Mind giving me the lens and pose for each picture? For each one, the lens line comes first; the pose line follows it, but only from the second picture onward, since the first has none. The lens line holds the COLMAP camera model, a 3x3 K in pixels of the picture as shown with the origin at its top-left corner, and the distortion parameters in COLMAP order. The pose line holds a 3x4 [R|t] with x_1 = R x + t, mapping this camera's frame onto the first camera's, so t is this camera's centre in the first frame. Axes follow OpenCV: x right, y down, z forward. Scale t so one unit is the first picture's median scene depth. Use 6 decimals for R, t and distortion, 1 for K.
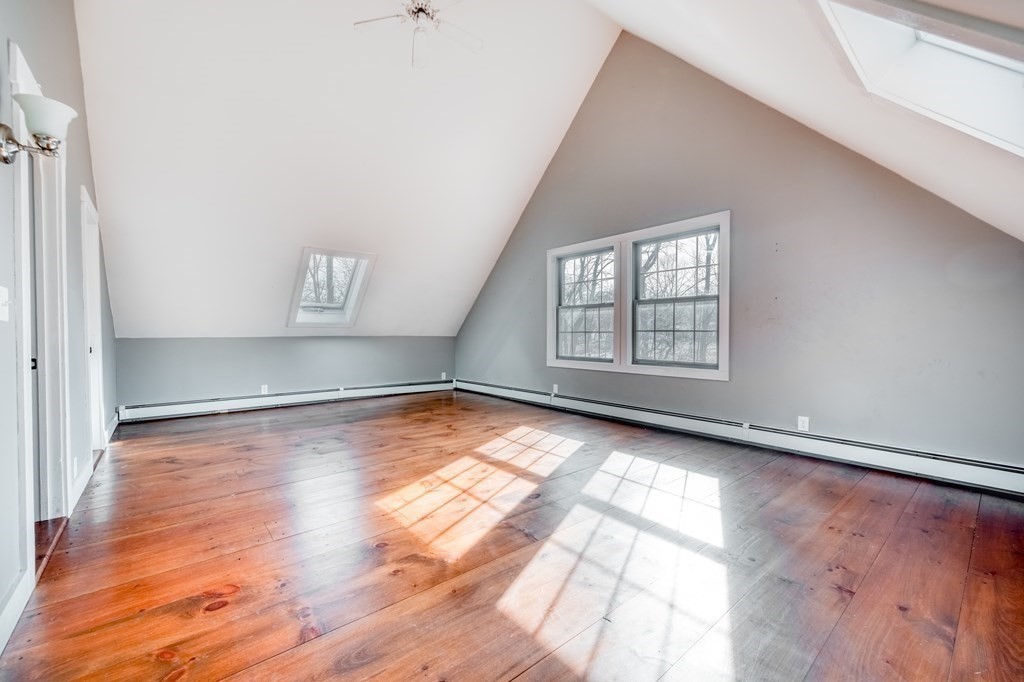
lens RADIAL K [[415.2, 0, 512.8], [0, 415.2, 340.6], [0, 0, 1]] dist [-0.000852, 0.000388]
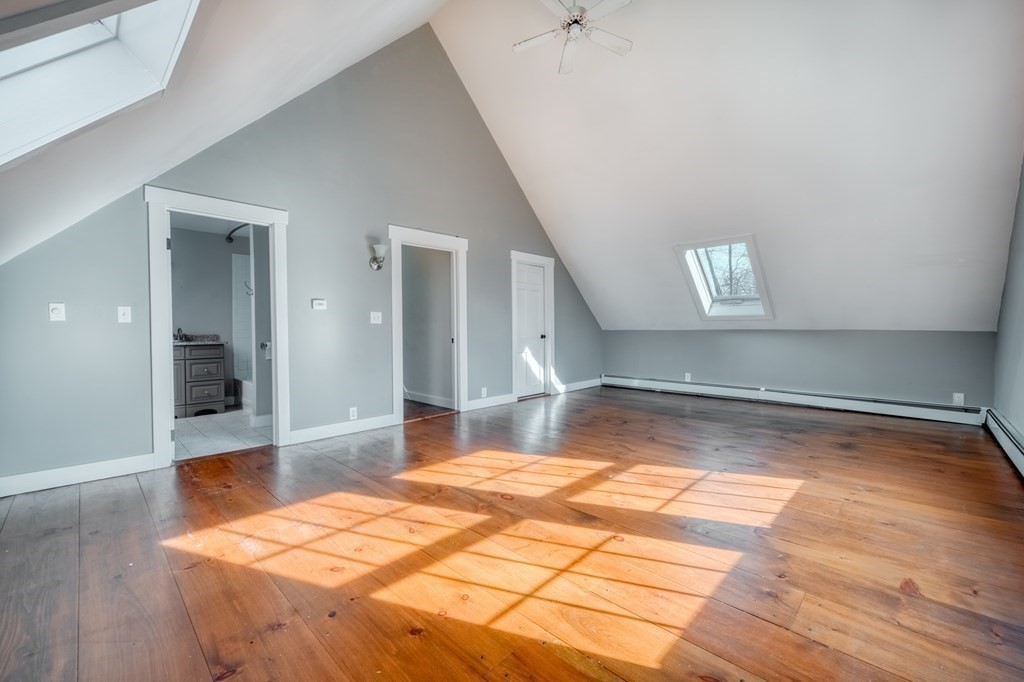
lens RADIAL K [[415.2, 0, 508.2], [0, 415.2, 336.4], [0, 0, 1]] dist [-0.000852, 0.000388]
pose [[0.099694, 0.019902, -0.994819, 0.732162], [-0.013085, 0.999740, 0.018689, -0.009707], [0.994932, 0.011154, 0.099928, 0.659583]]
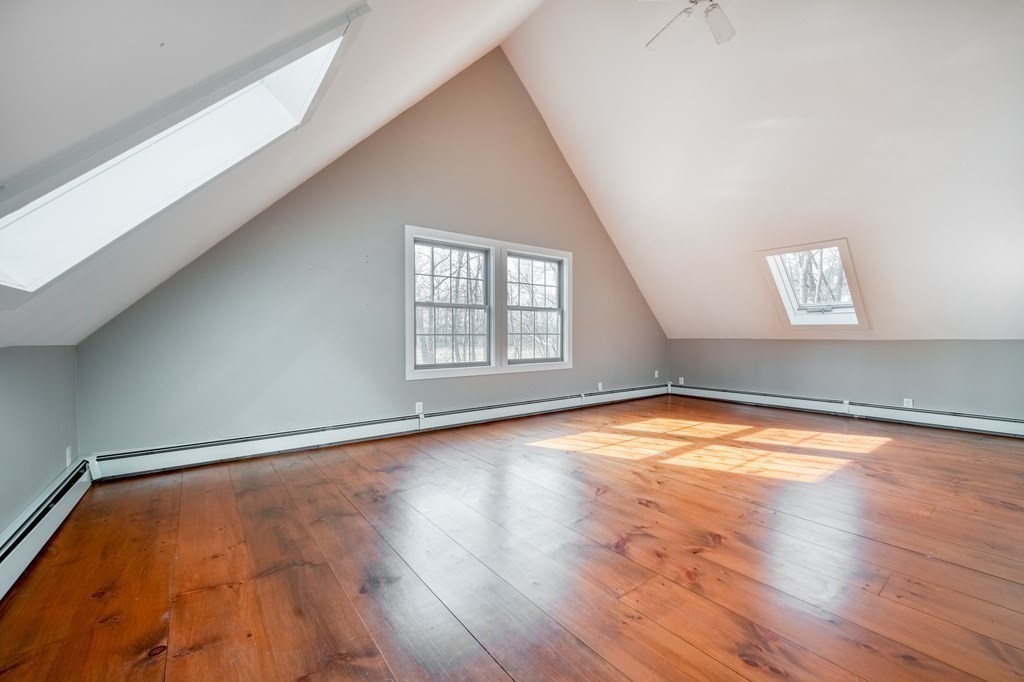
lens RADIAL K [[415.2, 0, 516.3], [0, 415.2, 339.8], [0, 0, 1]] dist [-0.000852, 0.000388]
pose [[0.040390, -0.010121, 0.999133, -1.060505], [0.020061, 0.999755, 0.009317, -0.023299], [-0.998983, 0.019667, 0.040584, 1.253599]]
